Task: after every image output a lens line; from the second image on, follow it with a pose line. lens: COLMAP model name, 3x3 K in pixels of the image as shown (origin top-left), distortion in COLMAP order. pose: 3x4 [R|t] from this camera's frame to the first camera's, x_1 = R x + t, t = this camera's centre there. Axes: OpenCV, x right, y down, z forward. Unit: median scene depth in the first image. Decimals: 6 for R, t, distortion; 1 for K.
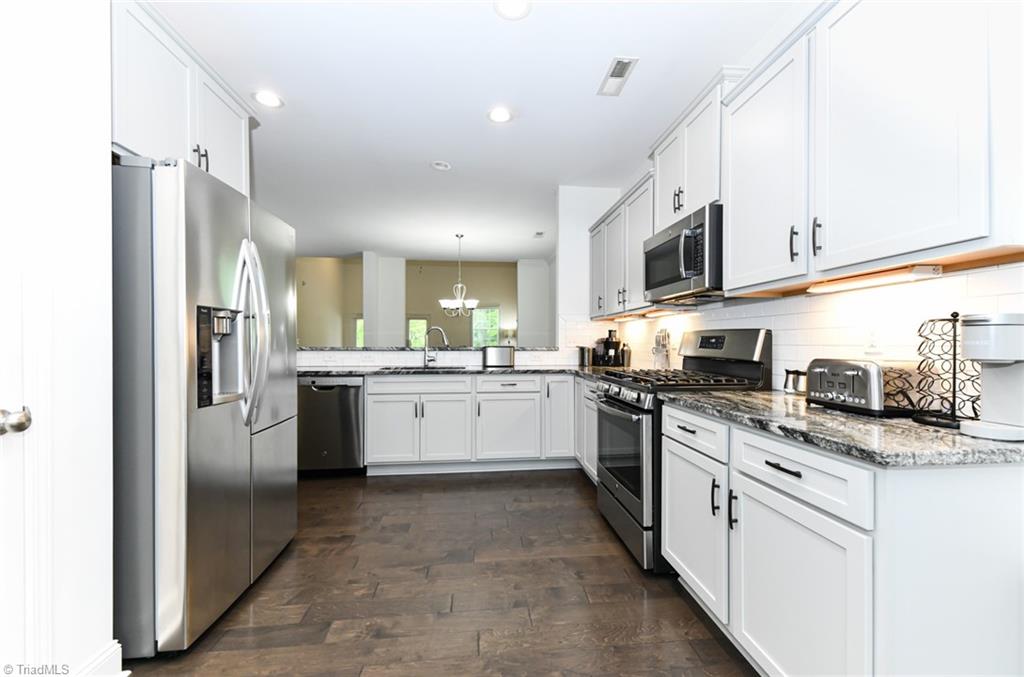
lens RADIAL K [[414.4, 0, 511.6], [0, 414.4, 342.4], [0, 0, 1]] dist [0.000893, 0.000037]
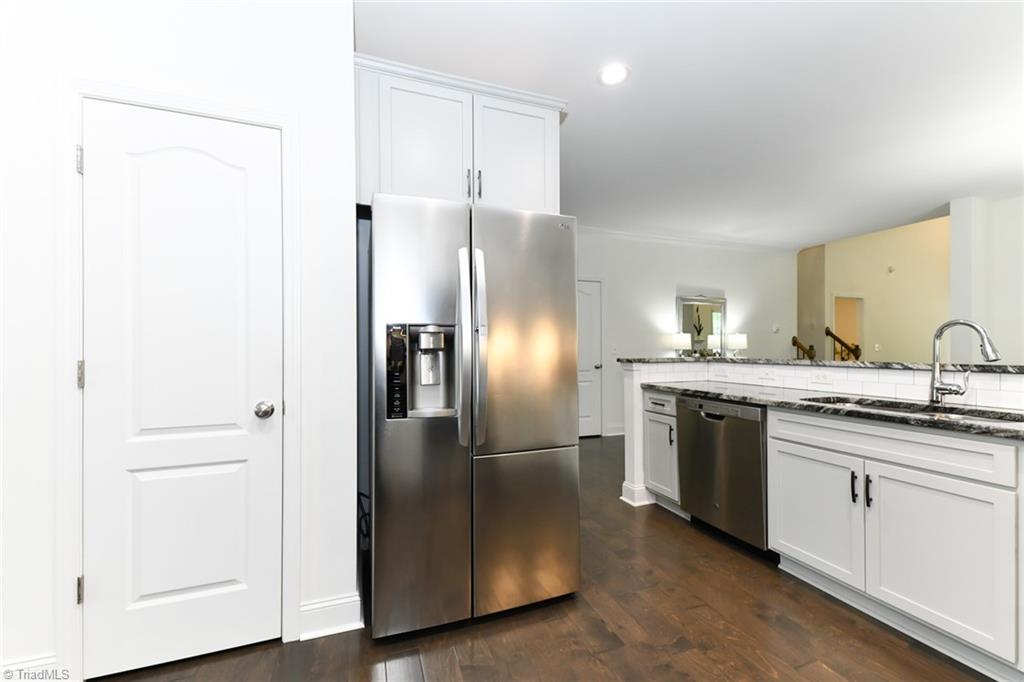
lens RADIAL K [[408.7, 0, 515.6], [0, 408.7, 347.7], [0, 0, 1]] dist [0.015077, -0.001957]
pose [[0.242365, -0.008494, -0.970148, 0.164478], [0.007365, 0.999949, -0.006915, -0.007769], [0.970157, -0.005469, 0.242416, 0.485746]]
